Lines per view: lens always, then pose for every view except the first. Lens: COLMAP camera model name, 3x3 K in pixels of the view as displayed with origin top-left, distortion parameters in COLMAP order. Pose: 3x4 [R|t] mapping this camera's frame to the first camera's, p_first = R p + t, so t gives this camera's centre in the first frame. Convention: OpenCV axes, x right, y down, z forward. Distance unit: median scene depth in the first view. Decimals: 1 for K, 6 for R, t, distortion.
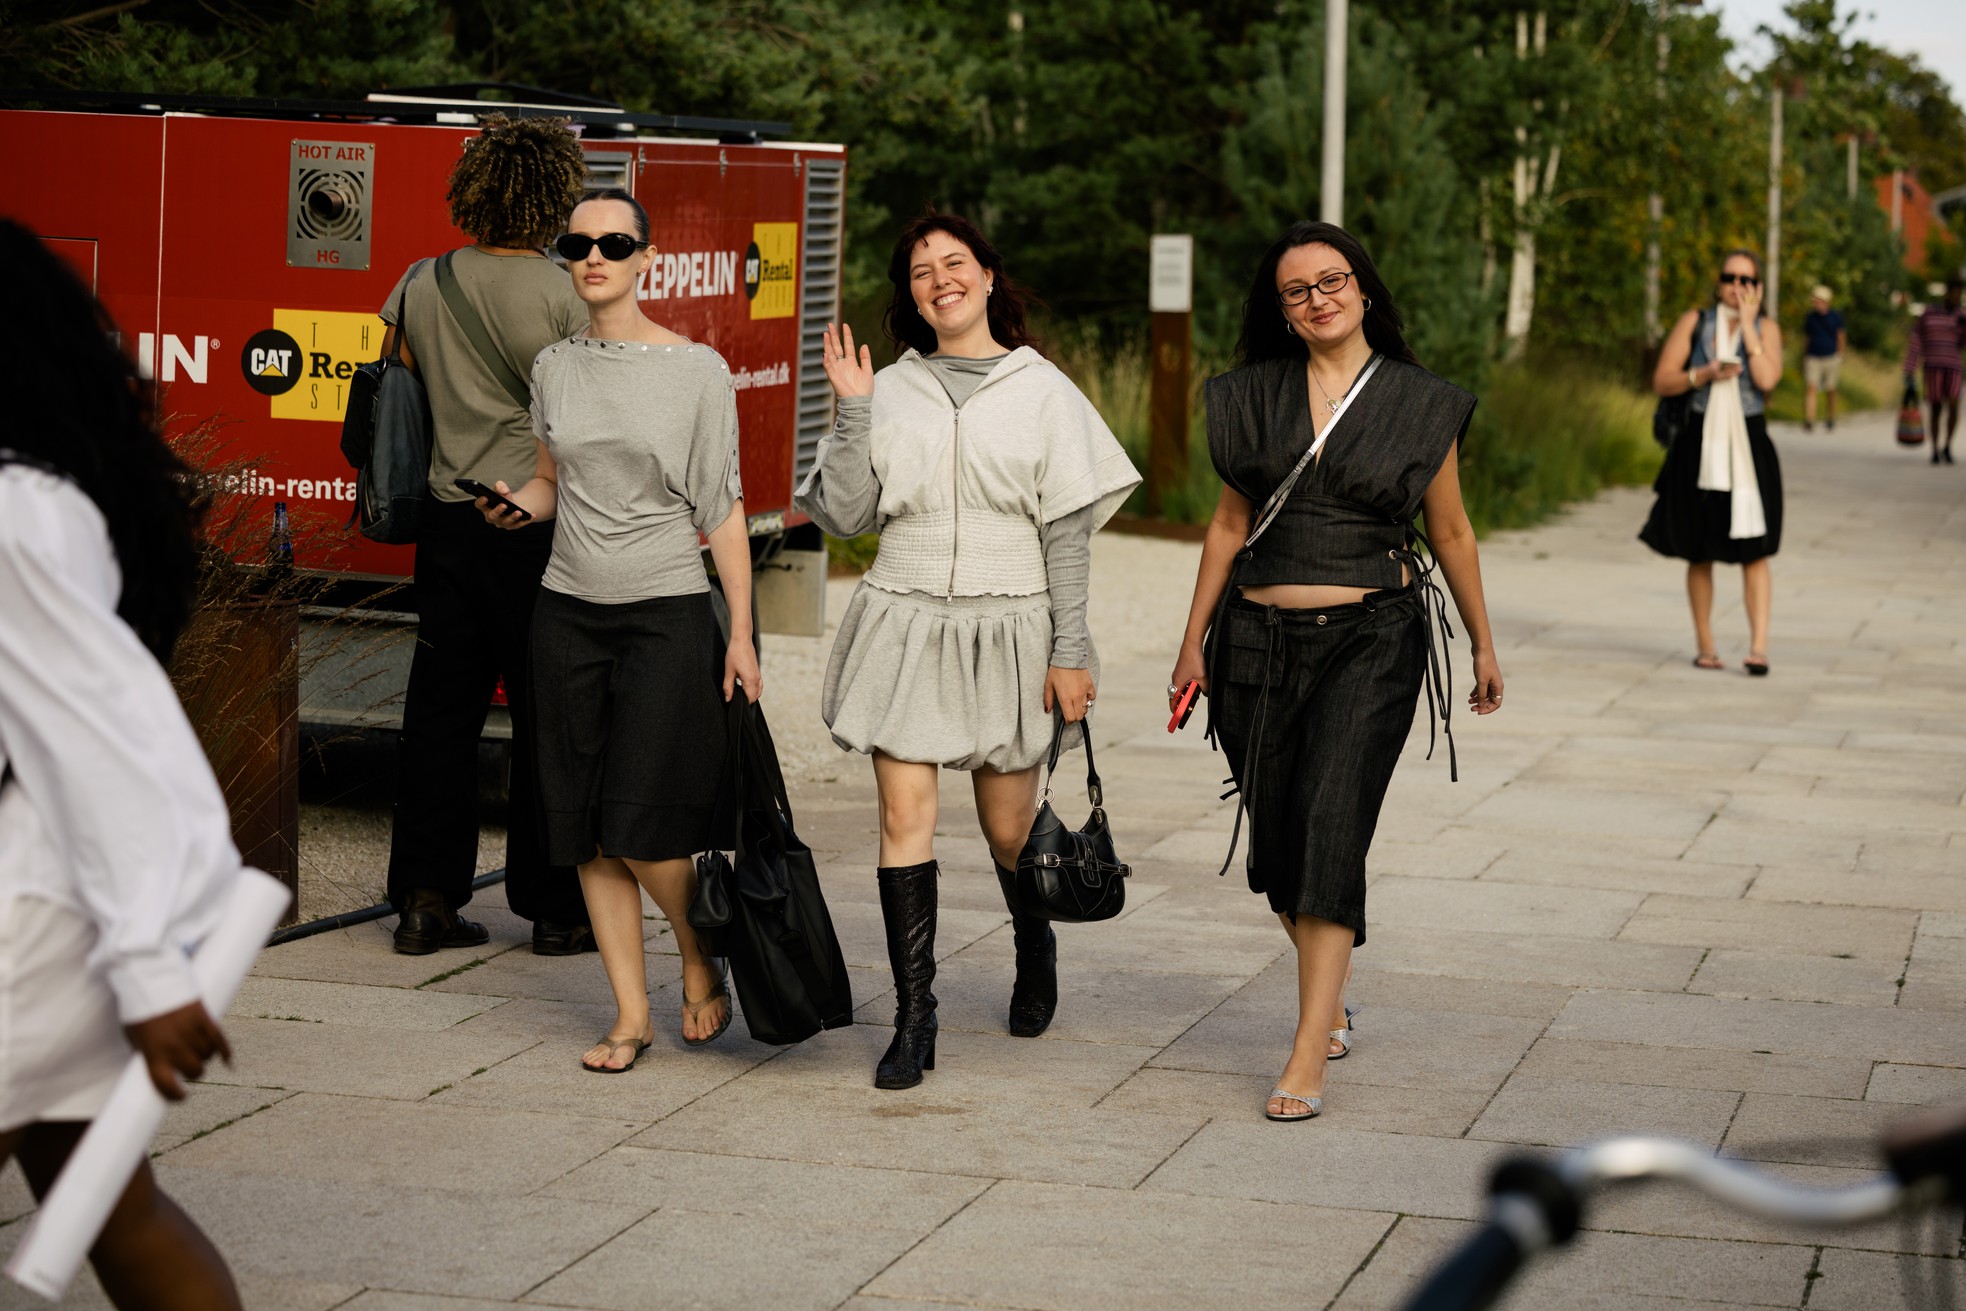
lens RADIAL K [[5176.1, 0, 983.0], [0, 5176.1, 655.5], [0, 0, 1]] dist [-0.044657, -1.240964]
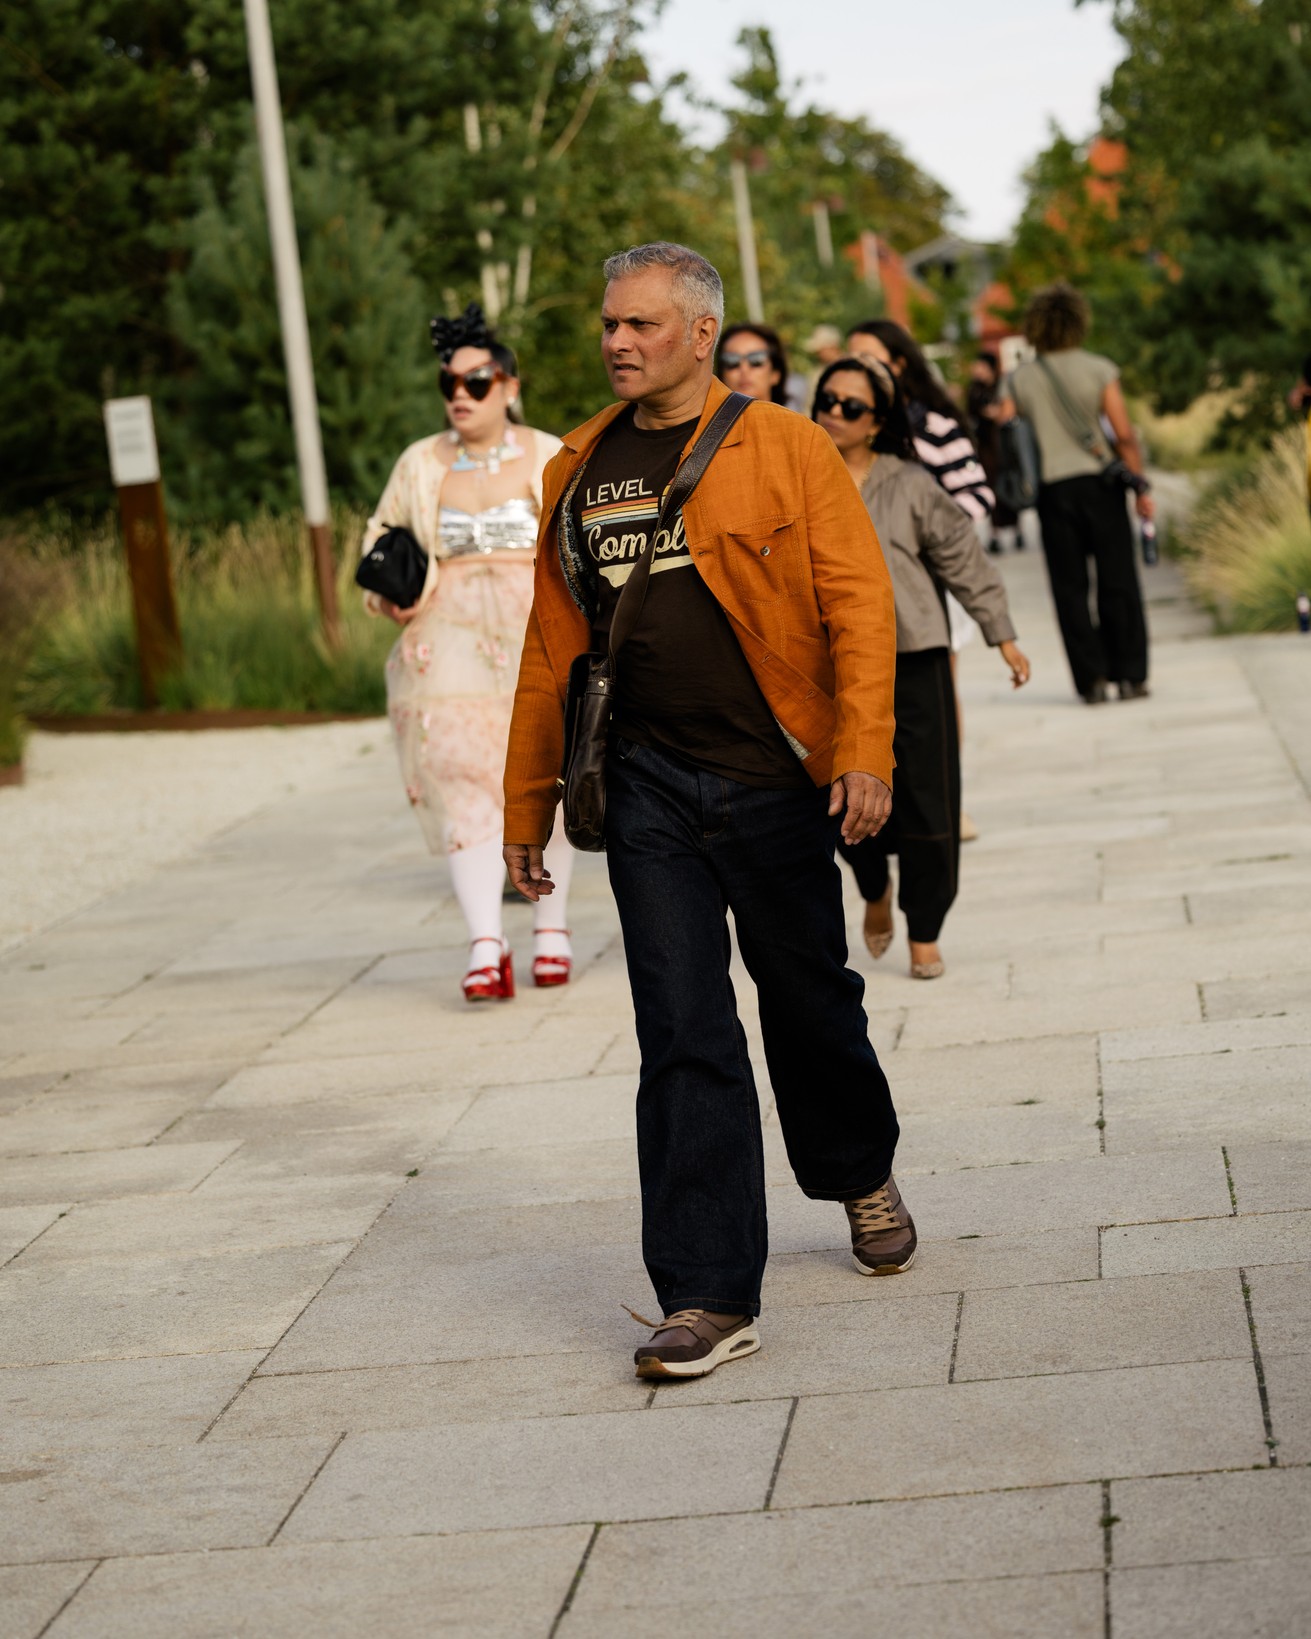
lens RADIAL K [[5280.3, 0, 655.5], [0, 5280.3, 819.5], [0, 0, 1]] dist [-0.140679, 1.145278]
pose [[0.981270, -0.146093, 0.125565, 0.001267], [0.146091, 0.989228, 0.009277, -0.005867], [-0.125568, 0.009241, 0.992042, 0.127478]]
